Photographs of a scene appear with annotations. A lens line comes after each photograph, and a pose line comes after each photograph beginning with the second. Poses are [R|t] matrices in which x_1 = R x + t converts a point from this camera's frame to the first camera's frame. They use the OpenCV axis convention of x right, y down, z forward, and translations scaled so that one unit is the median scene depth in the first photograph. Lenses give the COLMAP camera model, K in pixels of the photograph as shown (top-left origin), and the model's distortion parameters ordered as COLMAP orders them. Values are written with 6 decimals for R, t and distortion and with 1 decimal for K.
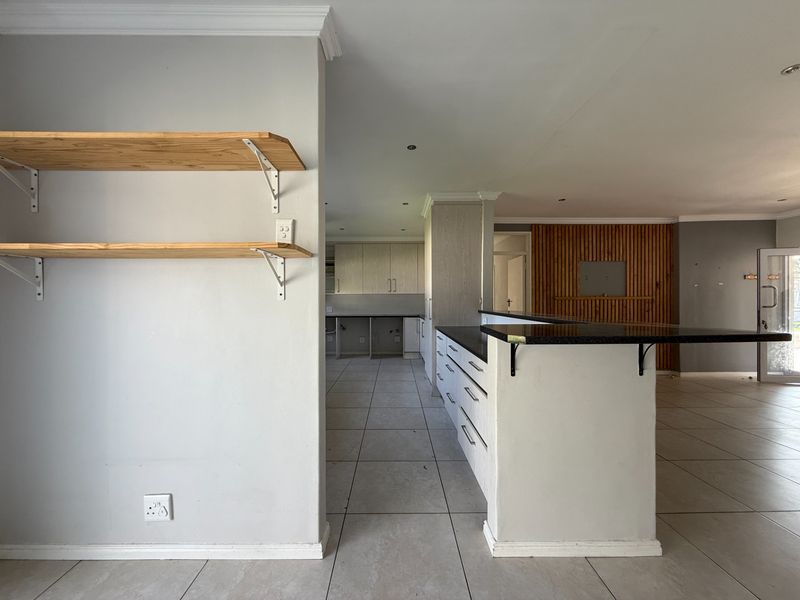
lens RADIAL K [[319.7, 0, 400.0], [0, 319.7, 300.0], [0, 0, 1]] dist [-0.002330, -0.000232]
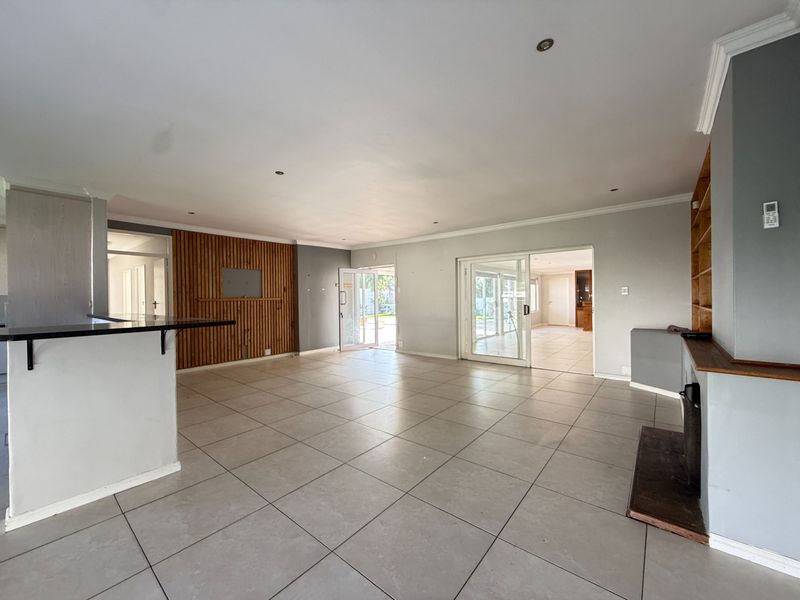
lens RADIAL K [[319.7, 0, 400.0], [0, 319.7, 300.0], [0, 0, 1]] dist [-0.002330, -0.000232]
pose [[0.651241, -0.010701, 0.758796, 0.105330], [0.011891, 0.999922, 0.003896, -0.001741], [-0.758778, 0.006486, 0.651317, -0.236418]]
